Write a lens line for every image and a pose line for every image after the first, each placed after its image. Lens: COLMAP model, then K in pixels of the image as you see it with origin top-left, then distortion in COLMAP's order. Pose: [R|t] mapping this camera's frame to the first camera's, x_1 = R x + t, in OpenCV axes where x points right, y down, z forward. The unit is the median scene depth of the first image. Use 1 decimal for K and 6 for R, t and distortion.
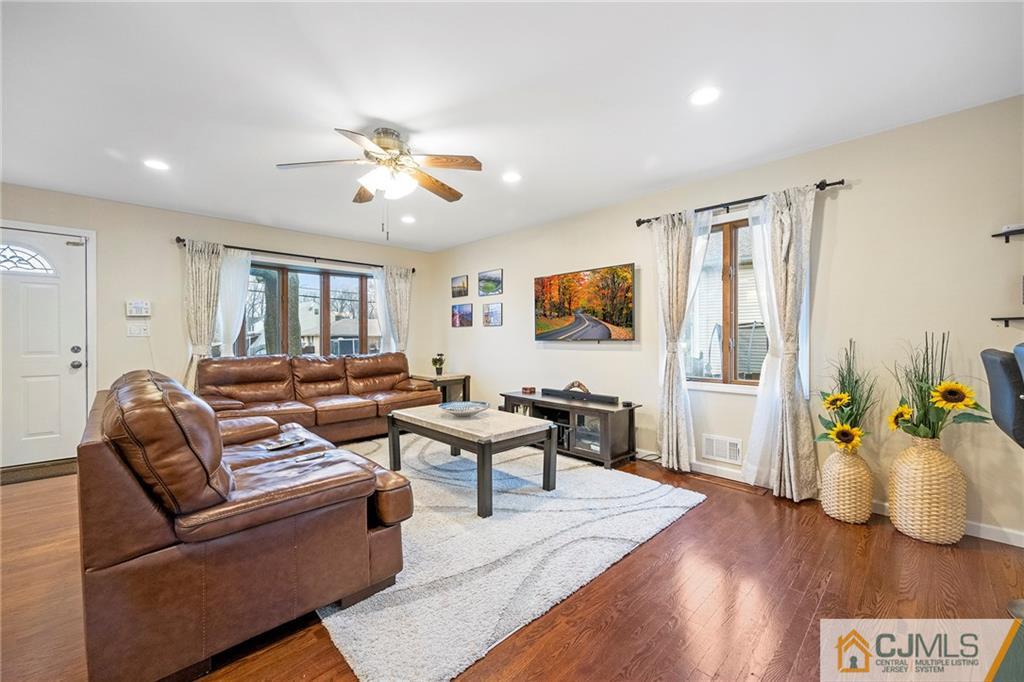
lens RADIAL K [[404.7, 0, 512.0], [0, 404.7, 341.0], [0, 0, 1]] dist [-0.033696, 0.000022]
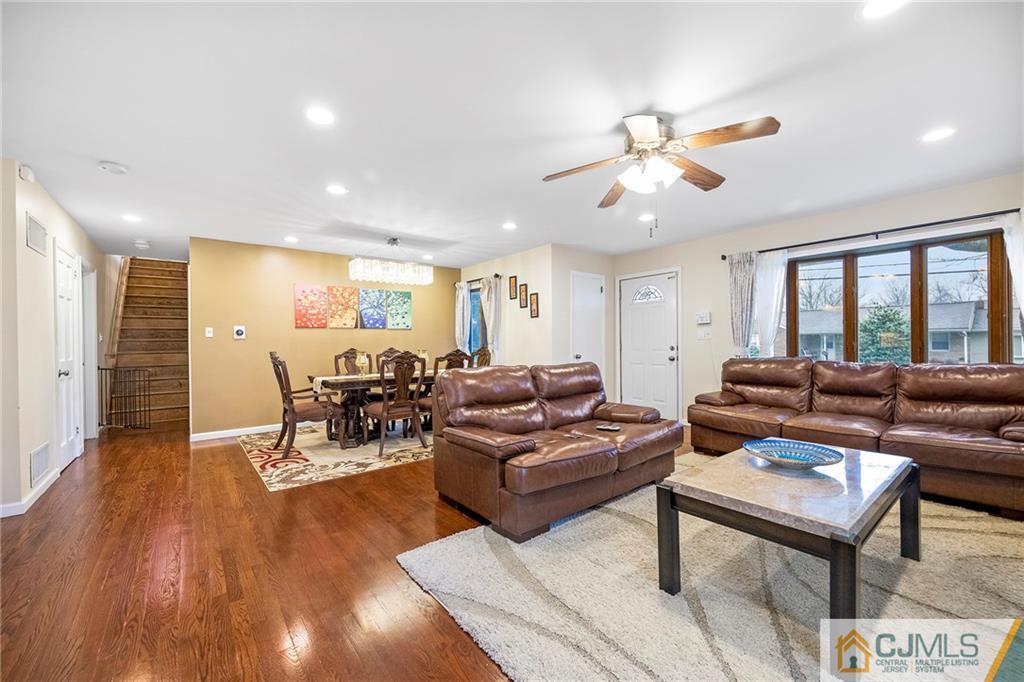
lens RADIAL K [[399.2, 0, 512.0], [0, 399.2, 341.0], [0, 0, 1]] dist [0.000803, 0.000002]
pose [[-0.099626, 0.004610, -0.995014, 0.467709], [0.010053, 0.999943, 0.003626, -0.018335], [0.994974, -0.009641, -0.099667, 0.537882]]
